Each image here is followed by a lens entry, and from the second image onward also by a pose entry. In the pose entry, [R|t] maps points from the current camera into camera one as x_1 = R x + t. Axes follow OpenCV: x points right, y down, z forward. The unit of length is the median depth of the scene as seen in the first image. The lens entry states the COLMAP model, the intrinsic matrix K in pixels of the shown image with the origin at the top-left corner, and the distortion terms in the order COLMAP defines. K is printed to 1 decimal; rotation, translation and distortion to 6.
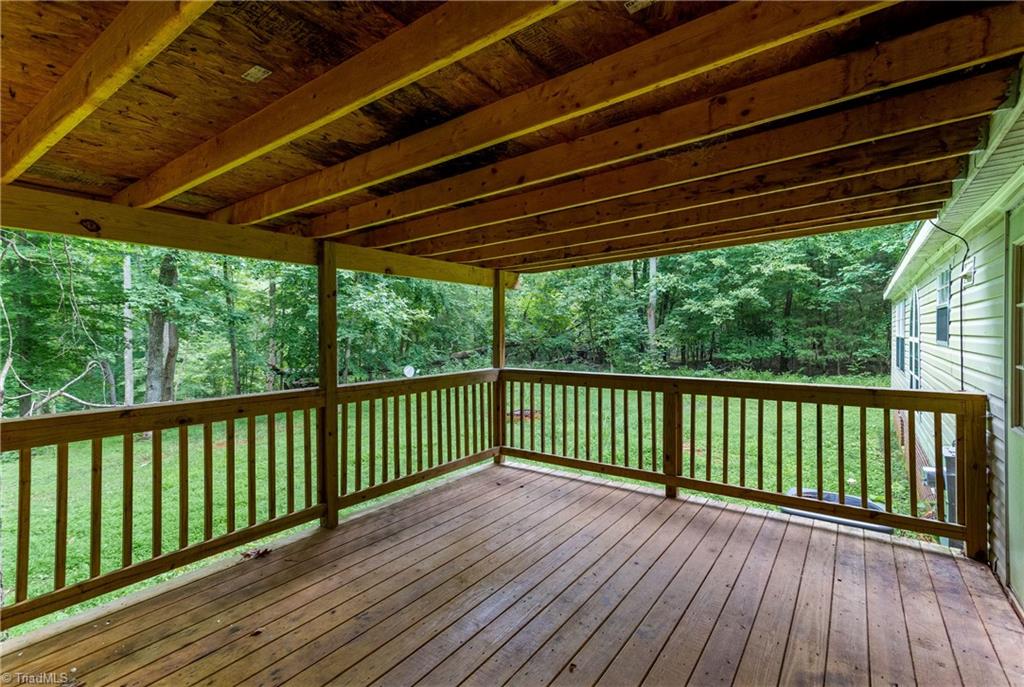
lens RADIAL K [[479.3, 0, 511.0], [0, 479.3, 328.8], [0, 0, 1]] dist [0.002802, 0.000375]
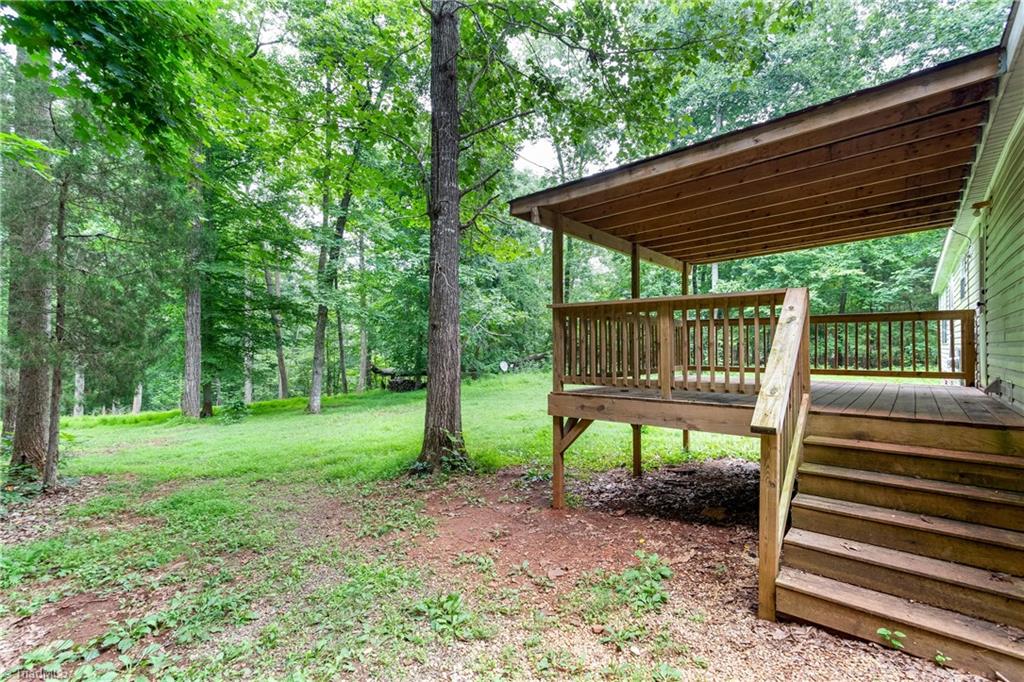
lens RADIAL K [[477.2, 0, 512.0], [0, 477.2, 341.0], [0, 0, 1]] dist [0.016268, 0.000241]
pose [[0.998031, -0.000534, -0.062720, -0.142939], [-0.000002, 0.999963, -0.008552, 0.045790], [0.062722, 0.008536, 0.997995, -0.196013]]
